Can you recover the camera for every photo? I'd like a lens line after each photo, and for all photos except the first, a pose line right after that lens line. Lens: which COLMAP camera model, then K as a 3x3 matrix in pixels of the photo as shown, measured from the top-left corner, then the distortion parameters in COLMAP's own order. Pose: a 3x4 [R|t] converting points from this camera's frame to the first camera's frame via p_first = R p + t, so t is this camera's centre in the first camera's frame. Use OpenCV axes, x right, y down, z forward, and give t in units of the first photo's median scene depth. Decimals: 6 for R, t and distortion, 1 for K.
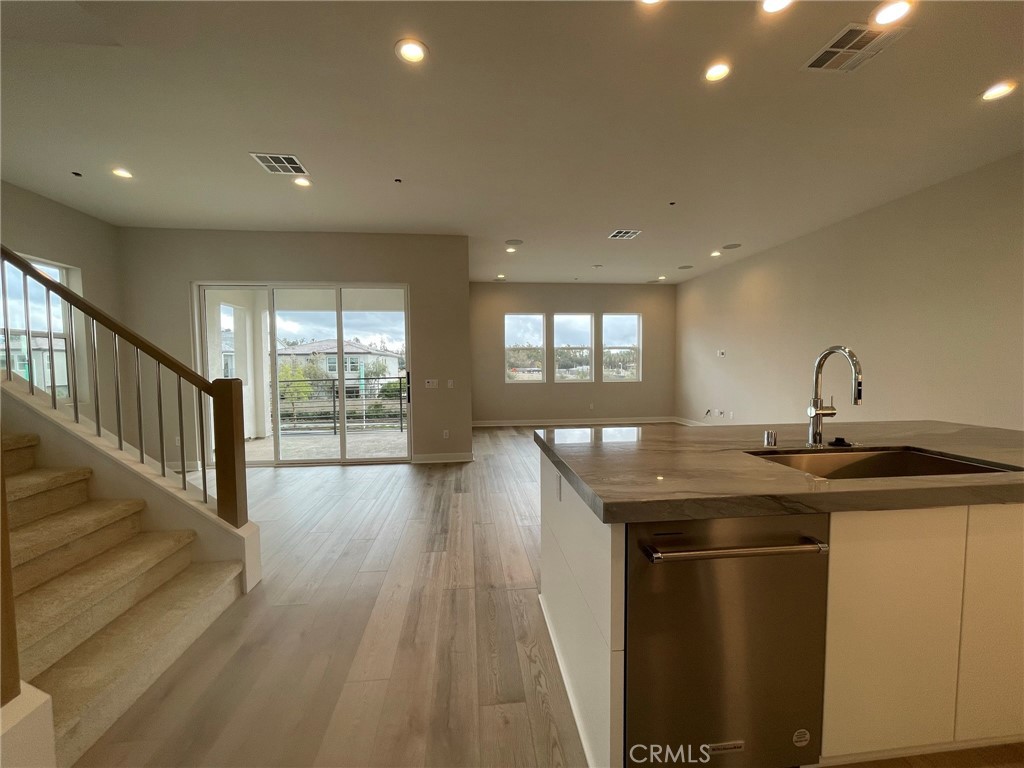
lens RADIAL K [[412.9, 0, 512.0], [0, 412.9, 384.0], [0, 0, 1]] dist [-0.001501, -0.000129]
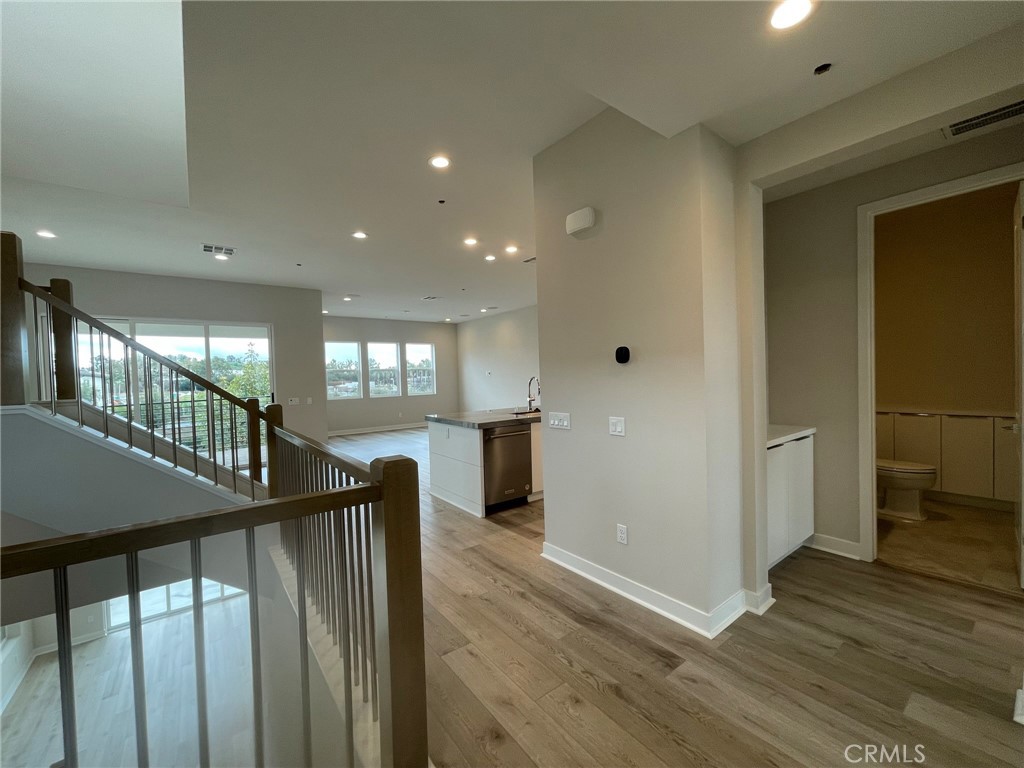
lens RADIAL K [[418.5, 0, 512.0], [0, 418.5, 384.0], [0, 0, 1]] dist [-0.023793, -0.000092]
pose [[0.854451, -0.026951, 0.518833, -0.192135], [0.045869, 0.998667, -0.023666, 0.004928], [-0.517504, 0.044020, 0.854548, -0.313257]]
